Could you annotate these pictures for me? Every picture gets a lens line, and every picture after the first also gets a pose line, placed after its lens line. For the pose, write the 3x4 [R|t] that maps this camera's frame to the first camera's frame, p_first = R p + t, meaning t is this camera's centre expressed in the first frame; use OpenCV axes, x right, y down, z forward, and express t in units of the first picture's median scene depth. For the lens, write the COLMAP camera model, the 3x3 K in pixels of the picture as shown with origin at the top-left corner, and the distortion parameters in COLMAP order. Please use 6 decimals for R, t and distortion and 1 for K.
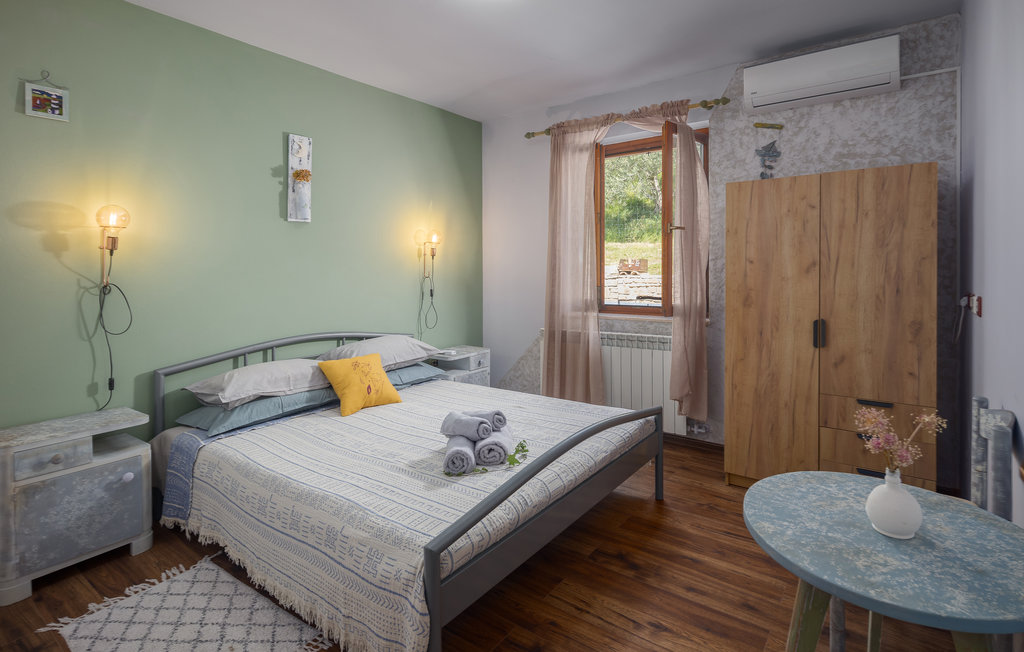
lens RADIAL K [[521.2, 0, 510.6], [0, 521.2, 267.8], [0, 0, 1]] dist [-0.002391, -0.000179]
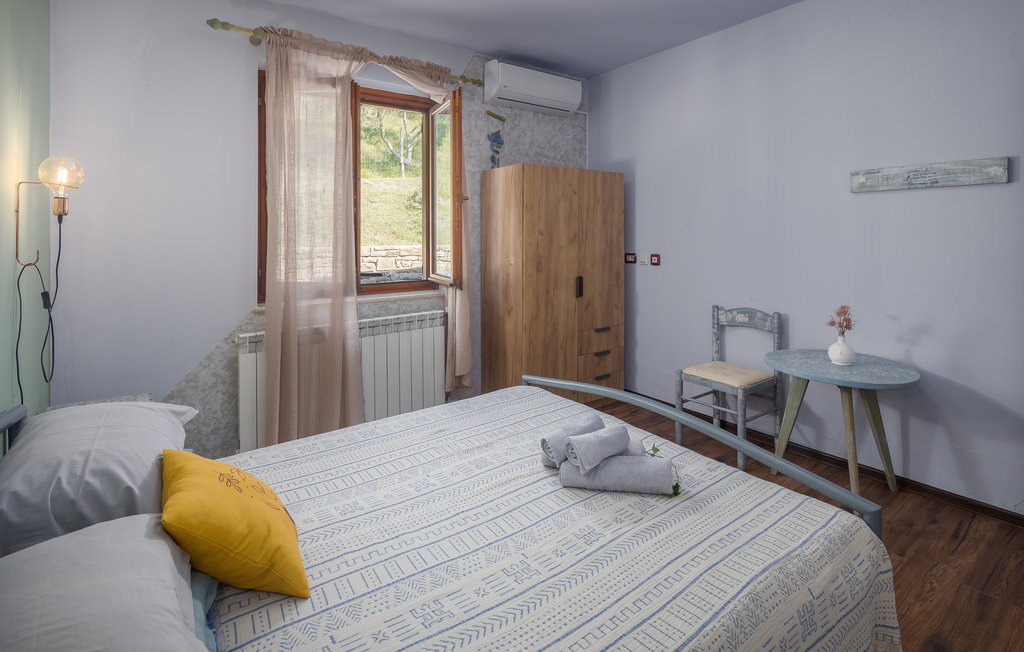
lens RADIAL K [[527.8, 0, 512.0], [0, 527.8, 239.0], [0, 0, 1]] dist [0.001624, 0.000156]
pose [[0.249692, -0.002556, 0.968322, -0.704196], [0.005027, 0.999986, 0.001343, -0.000897], [-0.968312, 0.004533, 0.249701, 0.748527]]
